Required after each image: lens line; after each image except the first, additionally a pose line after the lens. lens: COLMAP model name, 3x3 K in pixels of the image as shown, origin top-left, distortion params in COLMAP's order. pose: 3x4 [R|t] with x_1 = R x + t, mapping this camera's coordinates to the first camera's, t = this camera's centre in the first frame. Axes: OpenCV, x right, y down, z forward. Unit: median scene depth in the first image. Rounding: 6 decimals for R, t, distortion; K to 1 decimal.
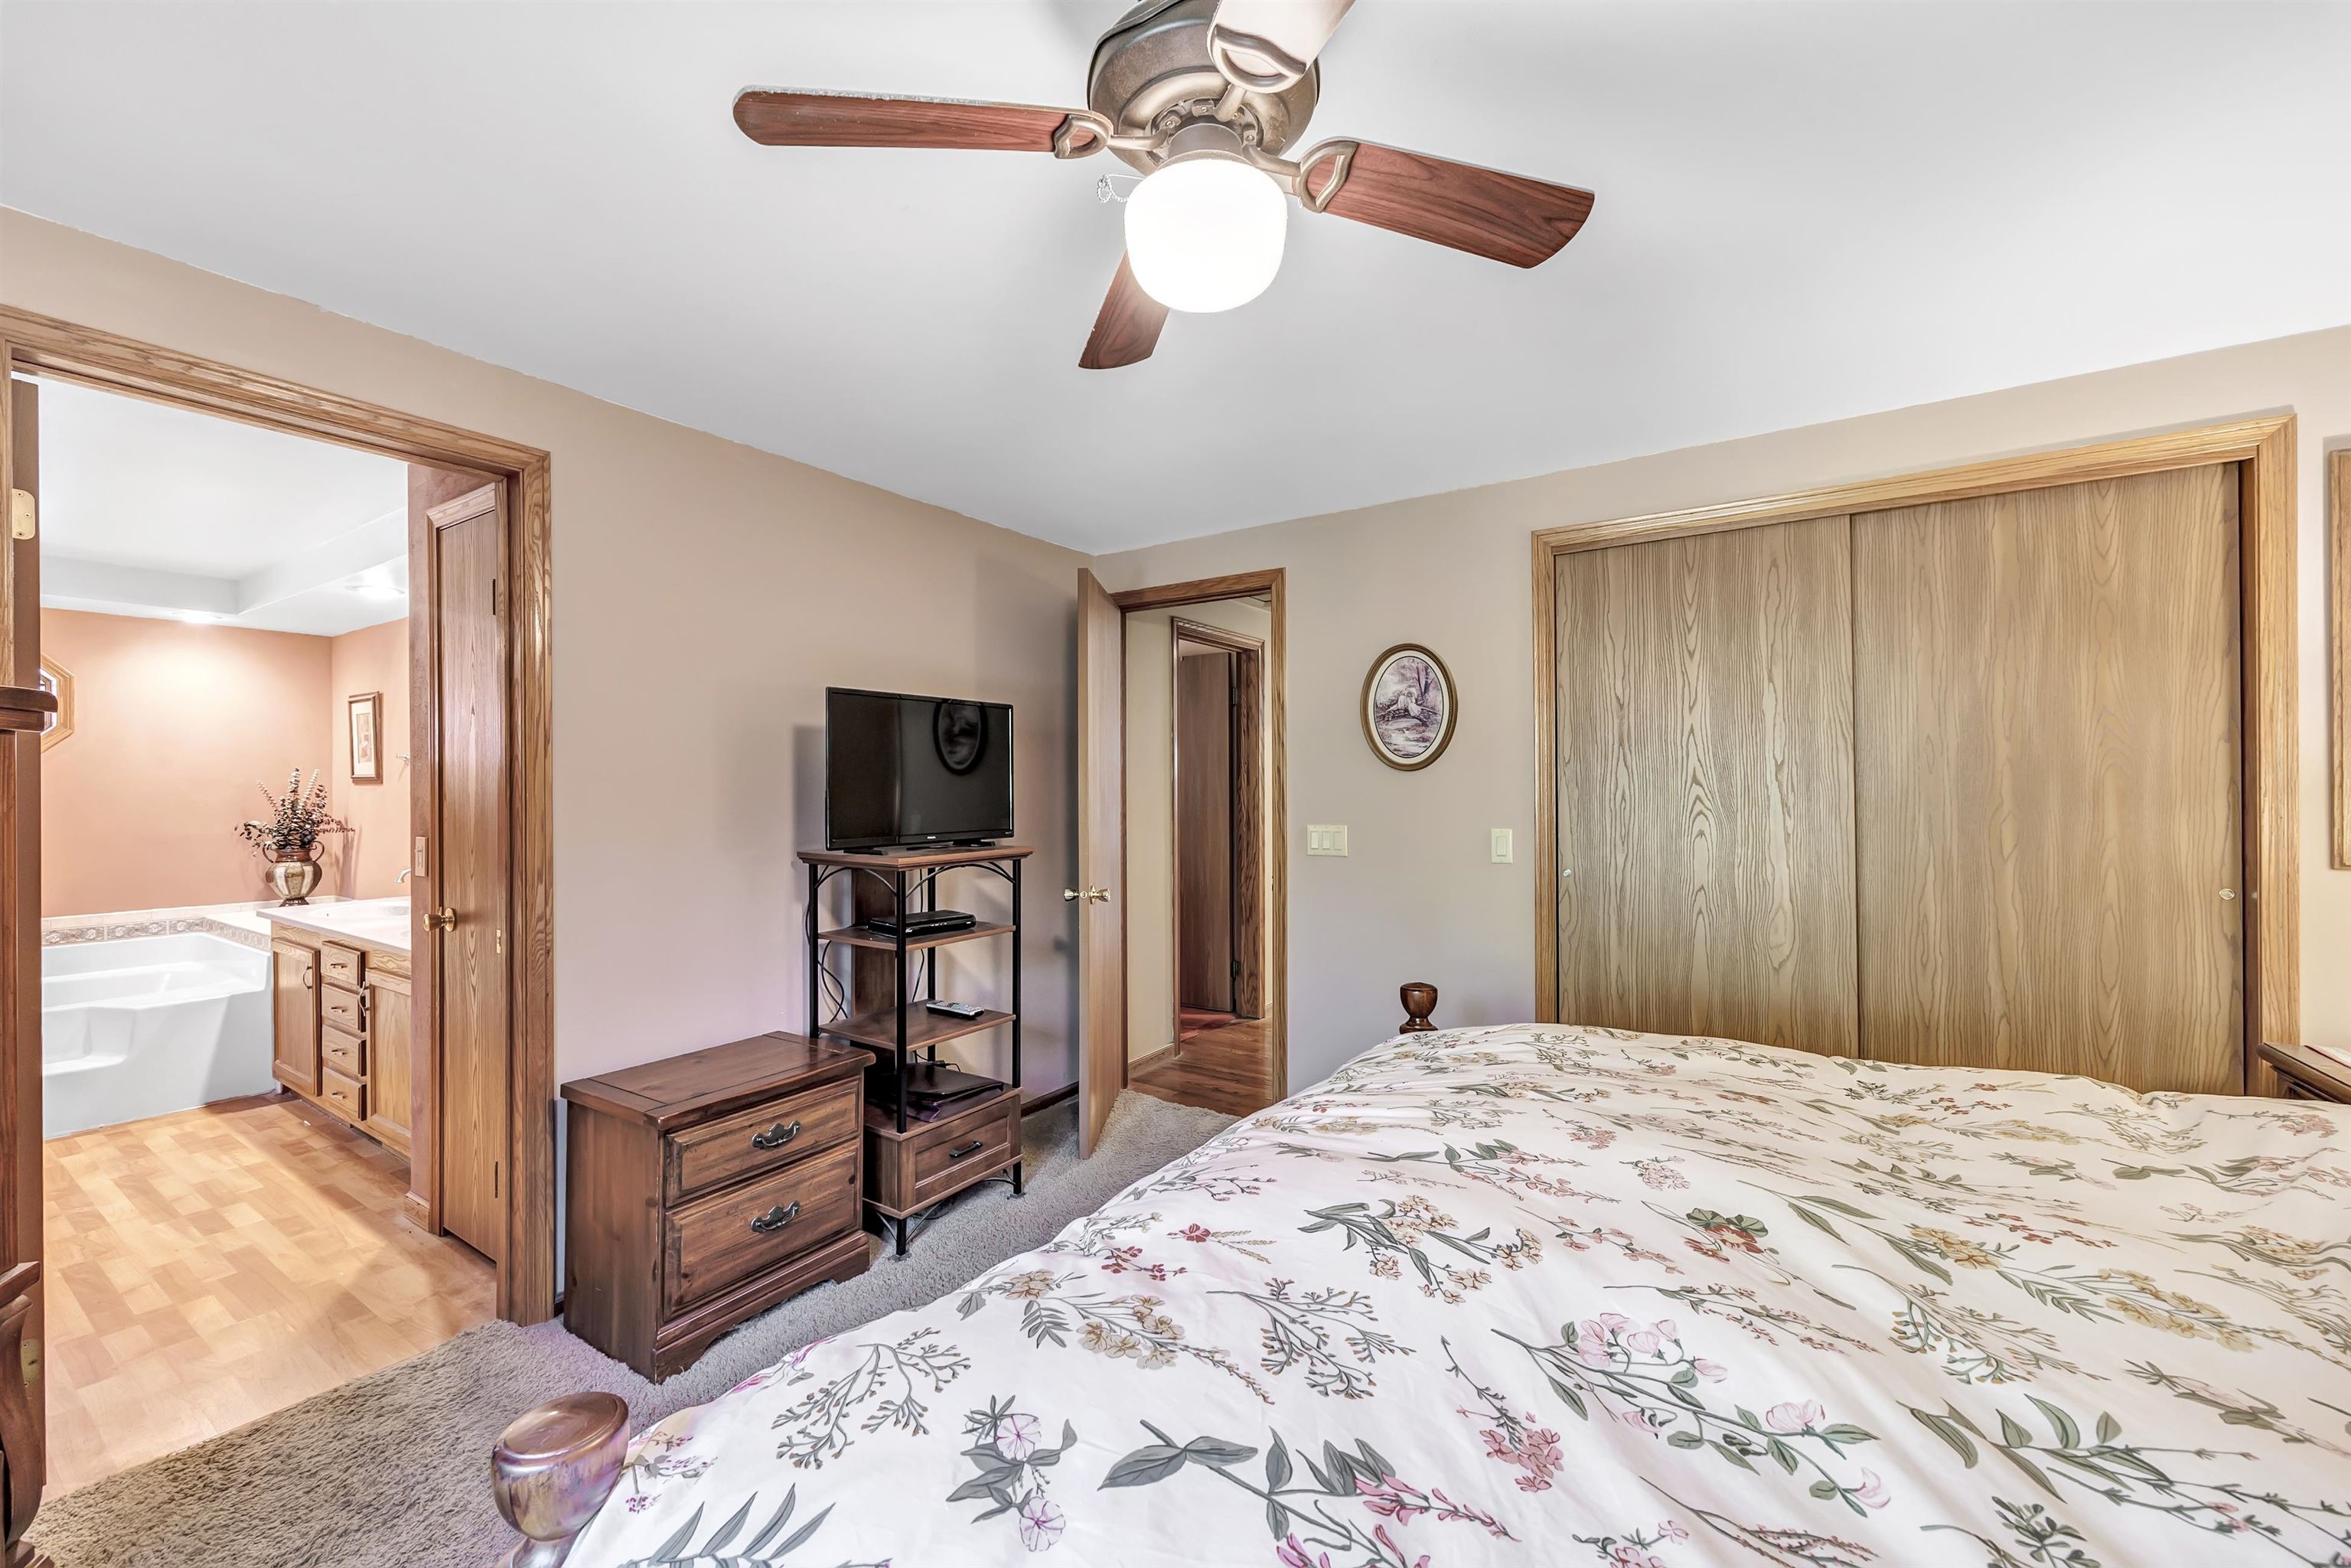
lens RADIAL K [[933.0, 0, 1175.5], [0, 933.0, 784.0], [0, 0, 1]] dist [-0.000269, -0.000211]
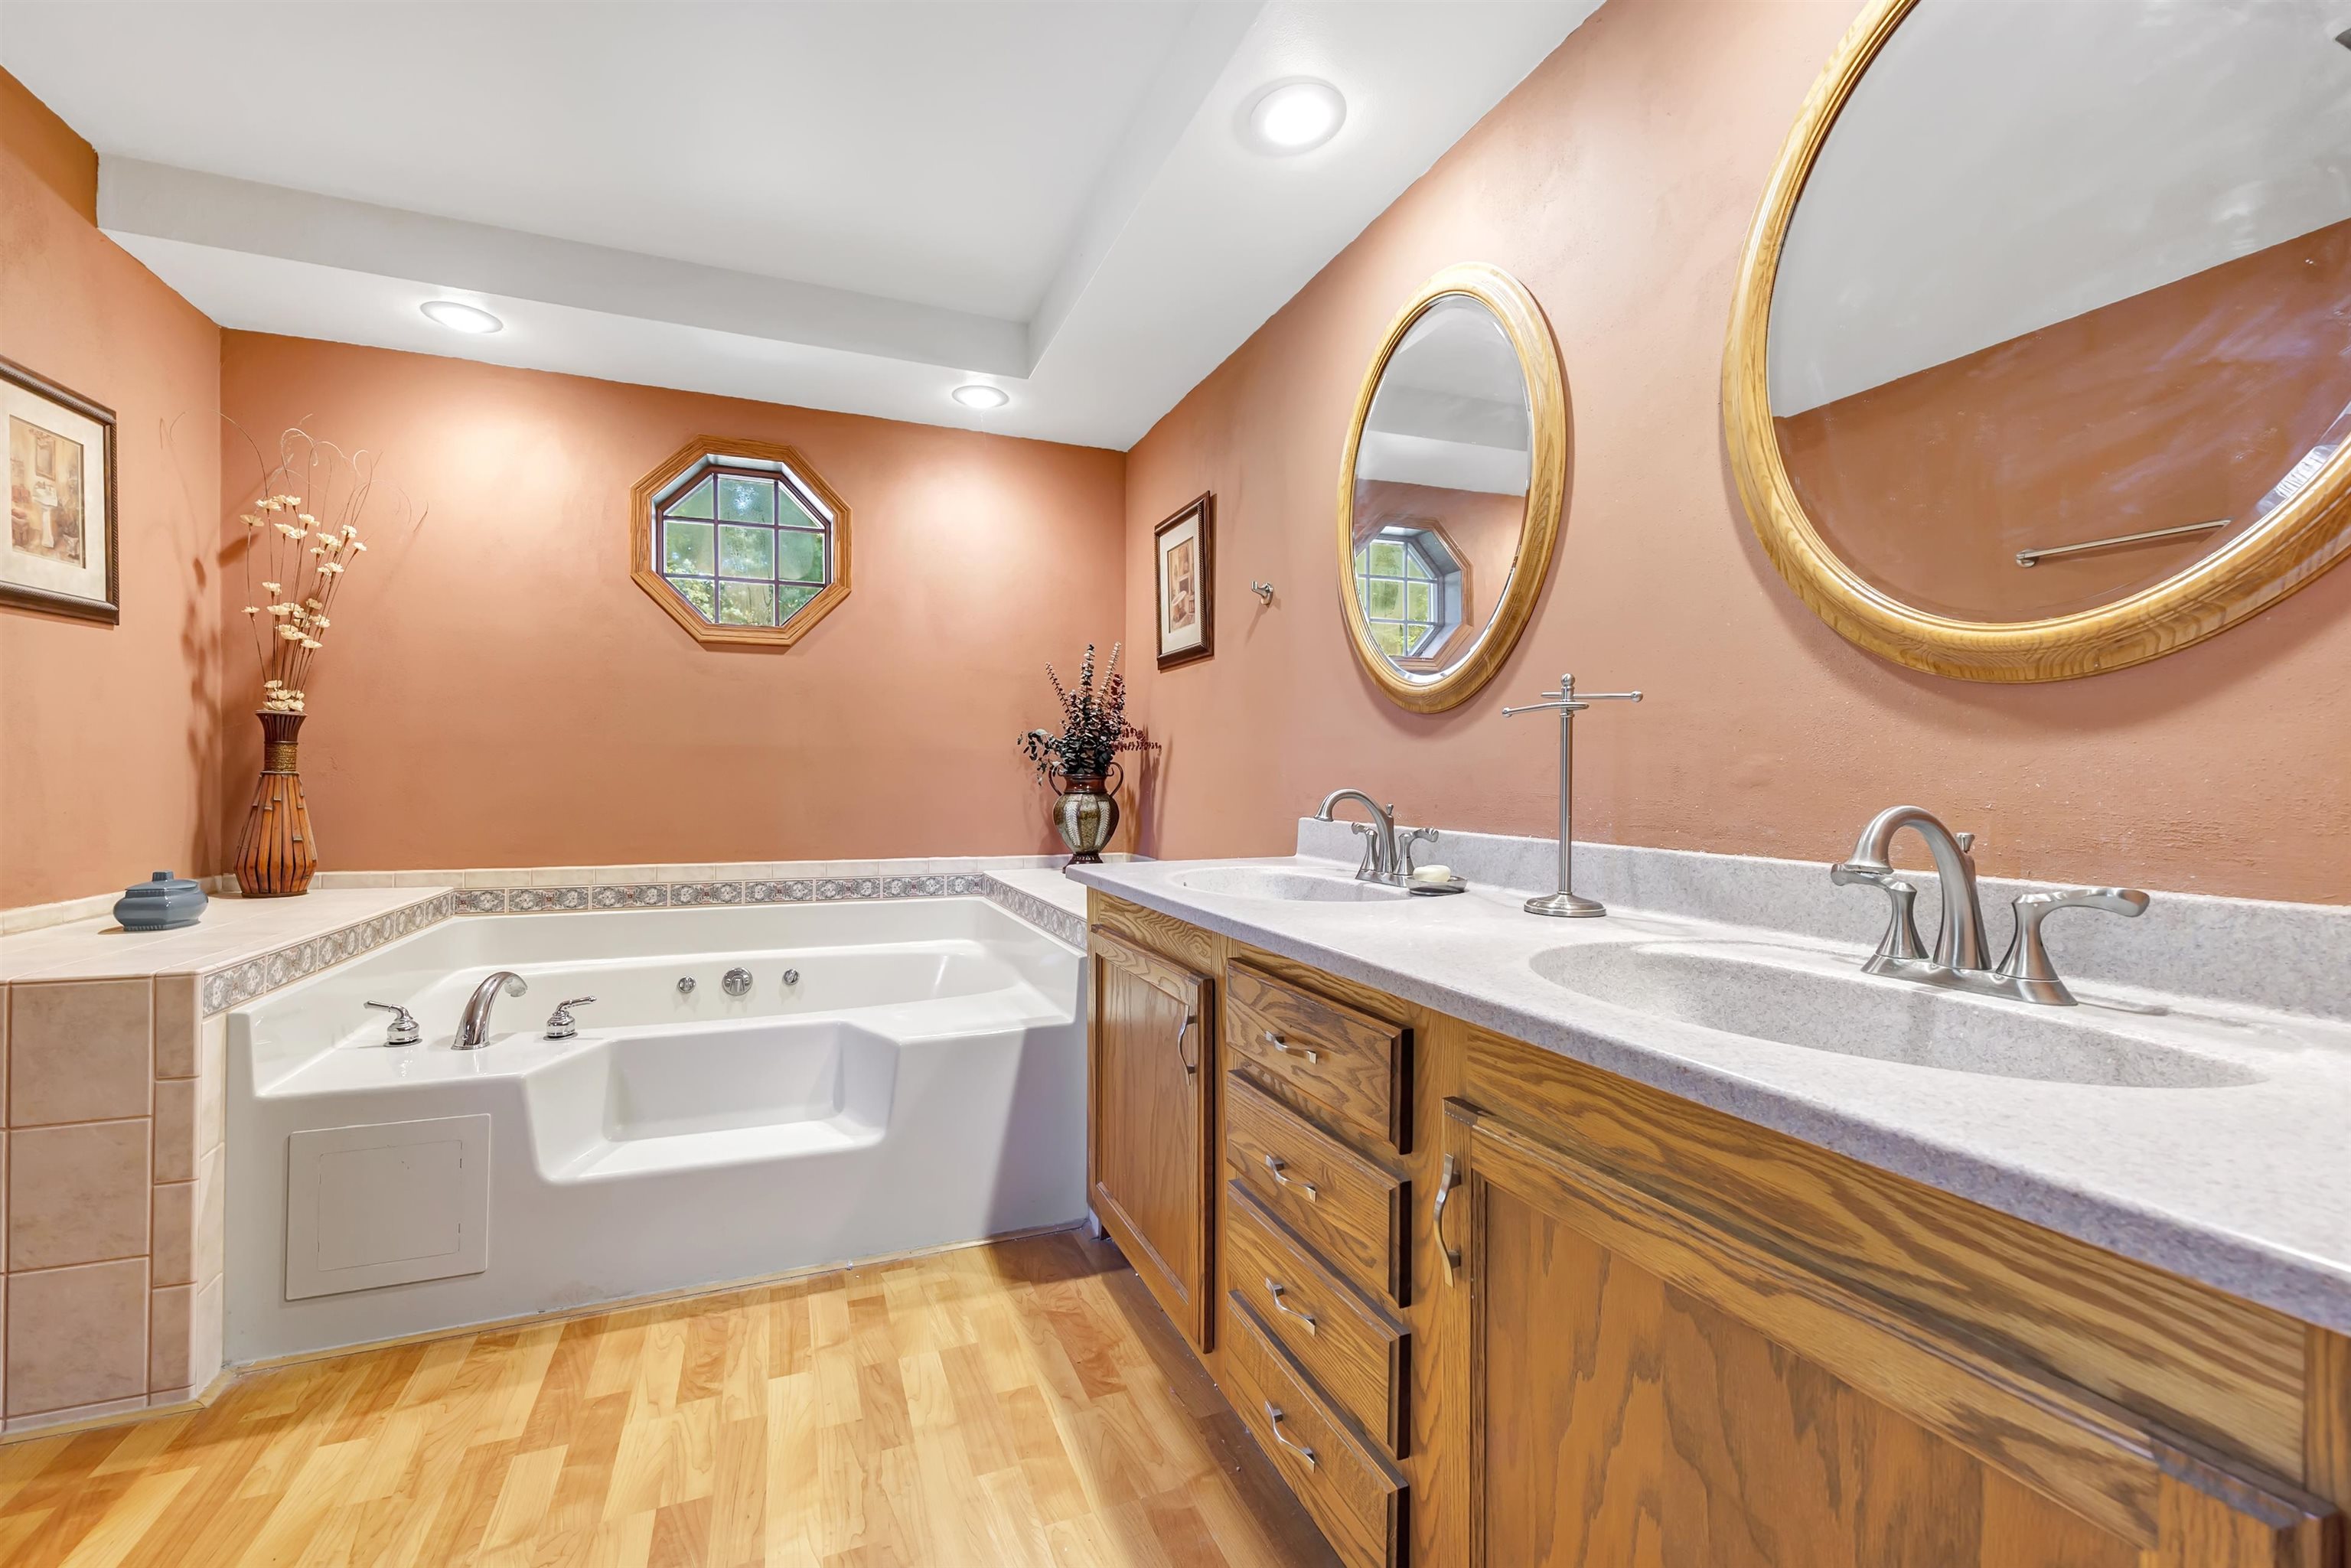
lens RADIAL K [[933.0, 0, 1175.5], [0, 933.0, 784.0], [0, 0, 1]] dist [-0.000269, -0.000211]
pose [[0.831515, 0.009234, -0.555426, -0.567190], [-0.008022, 0.999957, 0.004615, 0.075899], [0.555444, 0.000618, 0.831553, 0.530186]]
